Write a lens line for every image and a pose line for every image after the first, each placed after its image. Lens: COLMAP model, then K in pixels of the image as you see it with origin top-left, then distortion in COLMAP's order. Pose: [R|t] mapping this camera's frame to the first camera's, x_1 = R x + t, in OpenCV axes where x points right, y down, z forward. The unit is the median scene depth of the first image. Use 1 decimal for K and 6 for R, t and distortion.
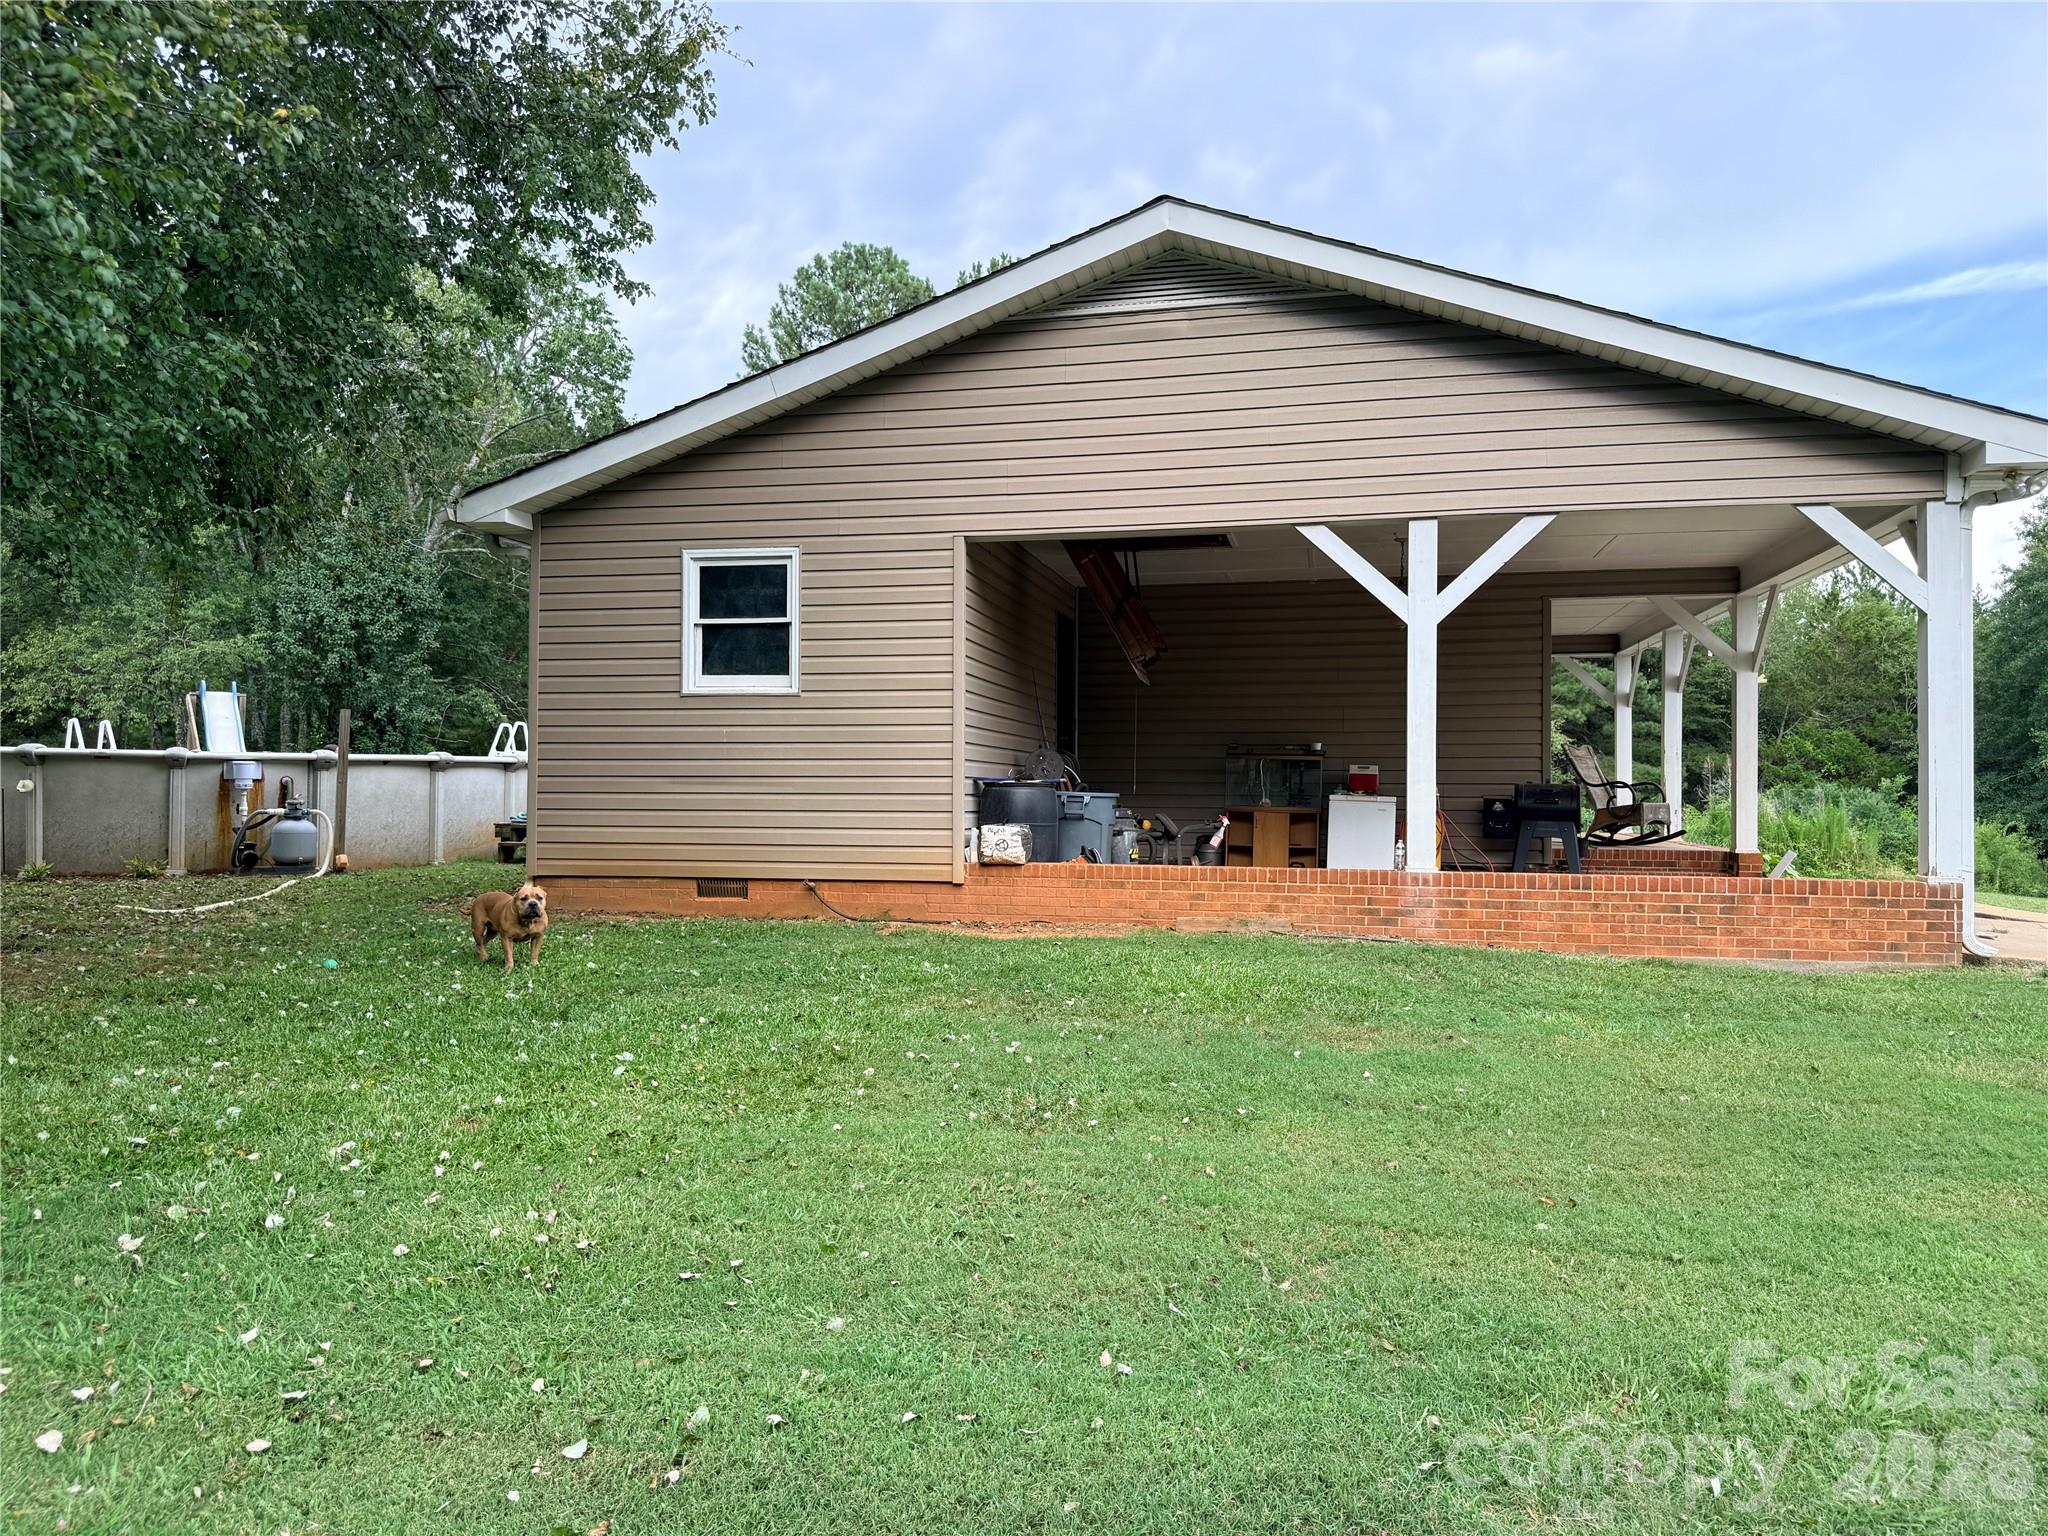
lens RADIAL K [[1443.5, 0, 1005.1], [0, 1443.5, 765.9], [0, 0, 1]] dist [0.172701, -0.238560]
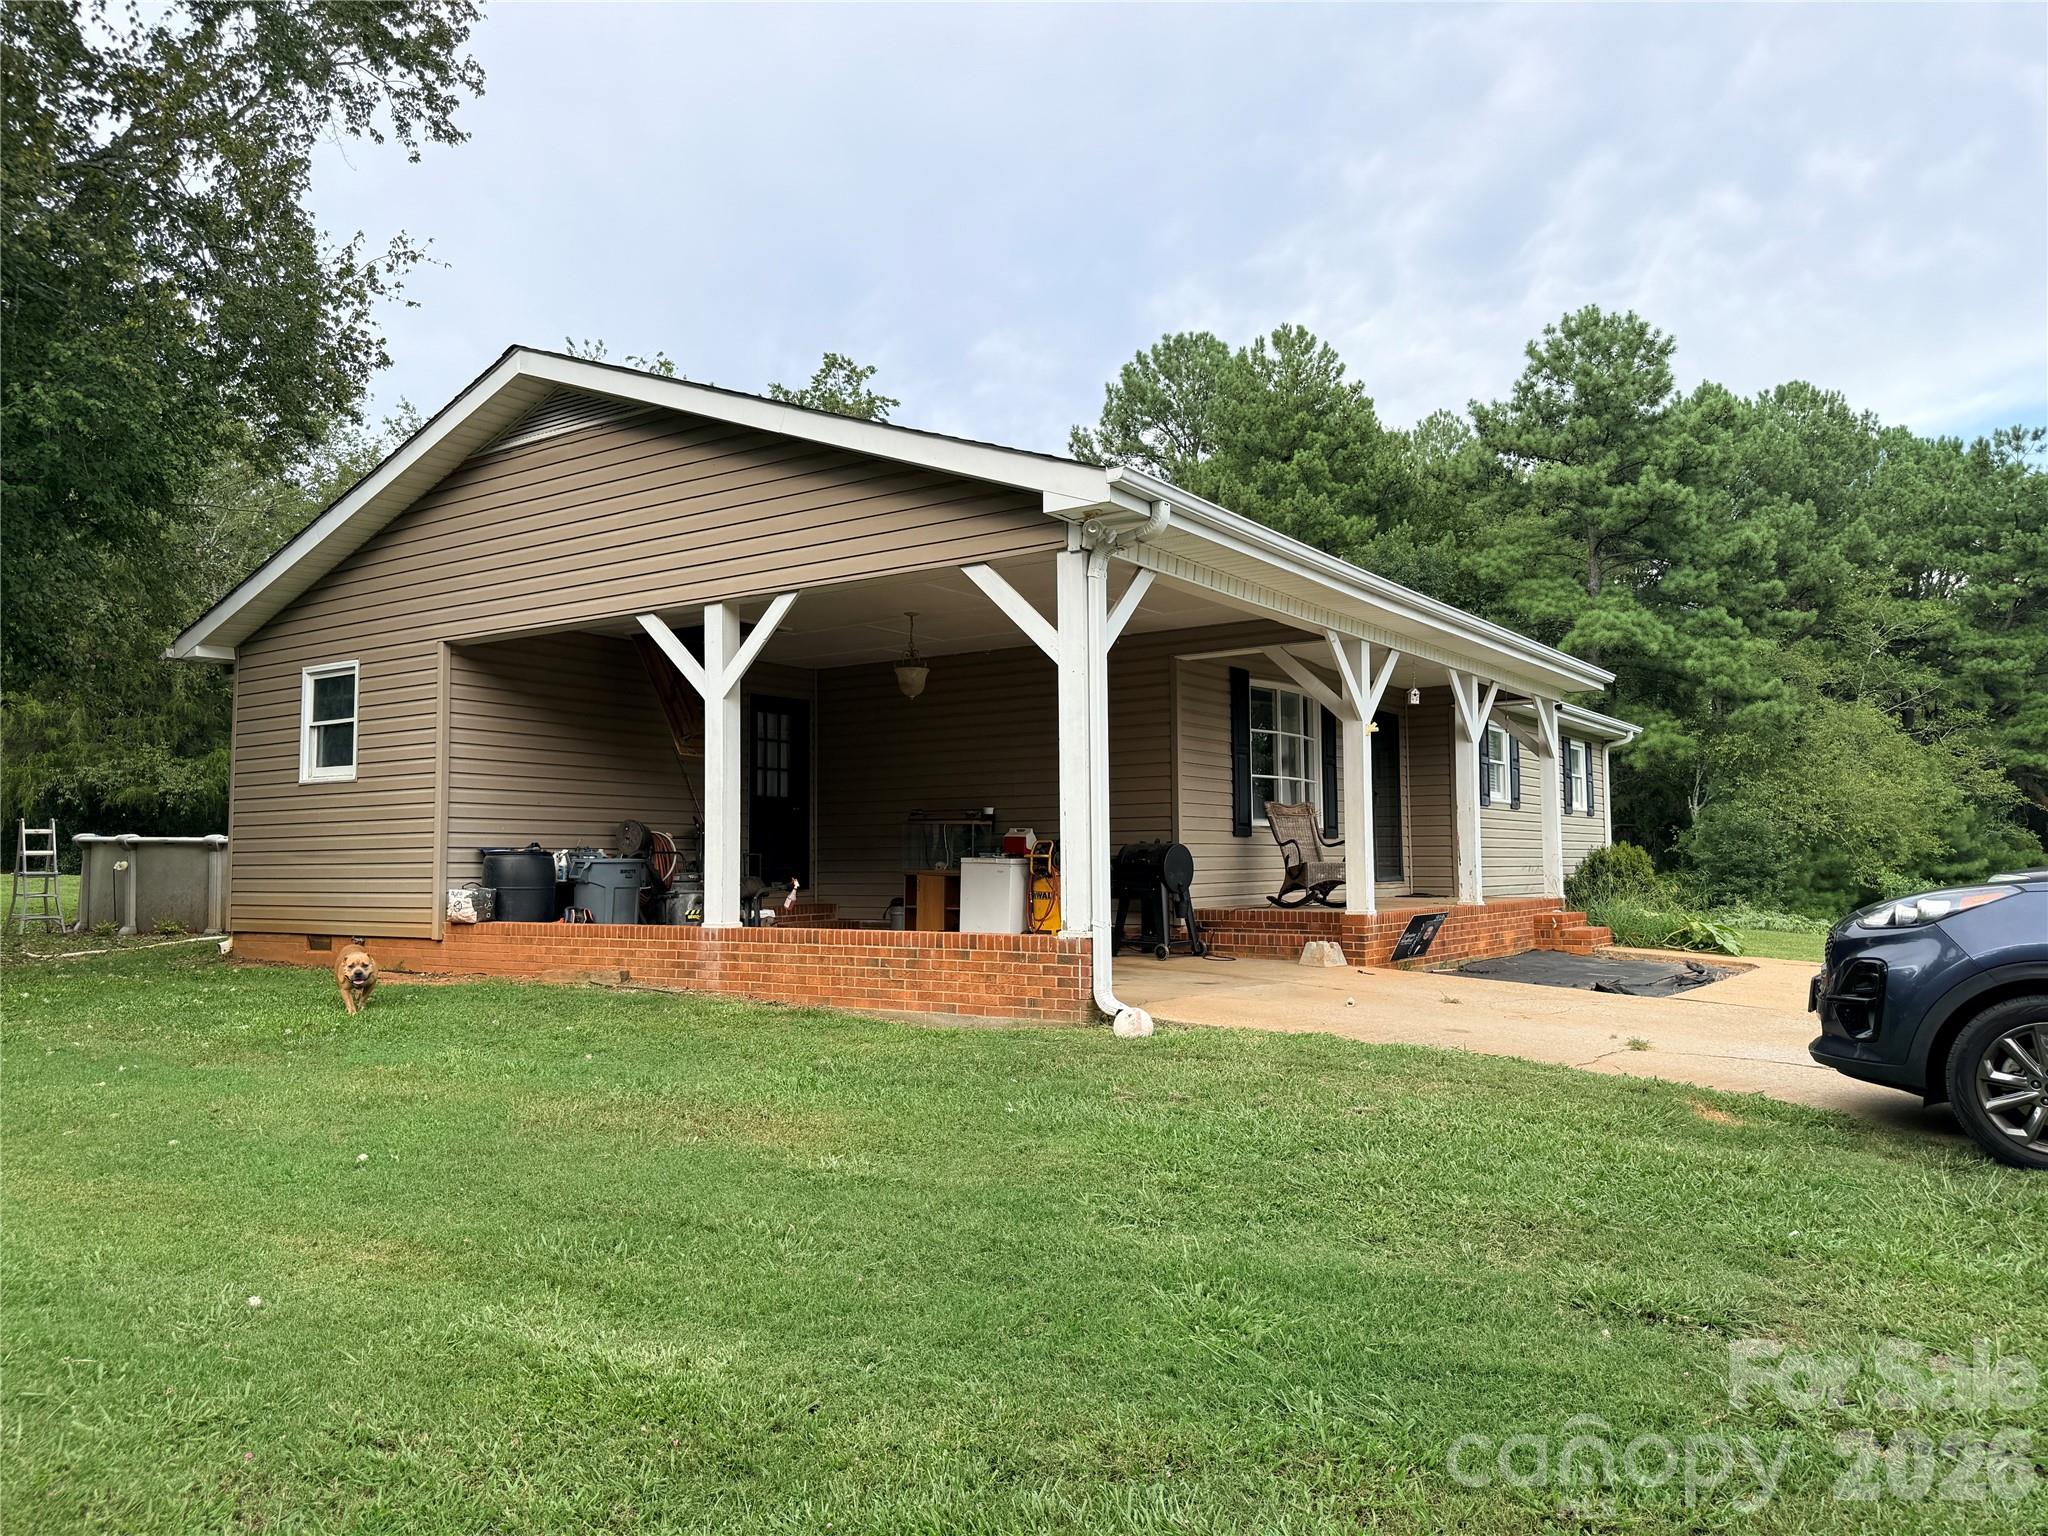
lens RADIAL K [[1443.5, 0, 1005.1], [0, 1443.5, 765.9], [0, 0, 1]] dist [0.172701, -0.238560]
pose [[0.918358, -0.037288, -0.393989, 0.840187], [0.016940, 0.998343, -0.054999, 0.014911], [0.395387, 0.043834, 0.917468, 0.088204]]
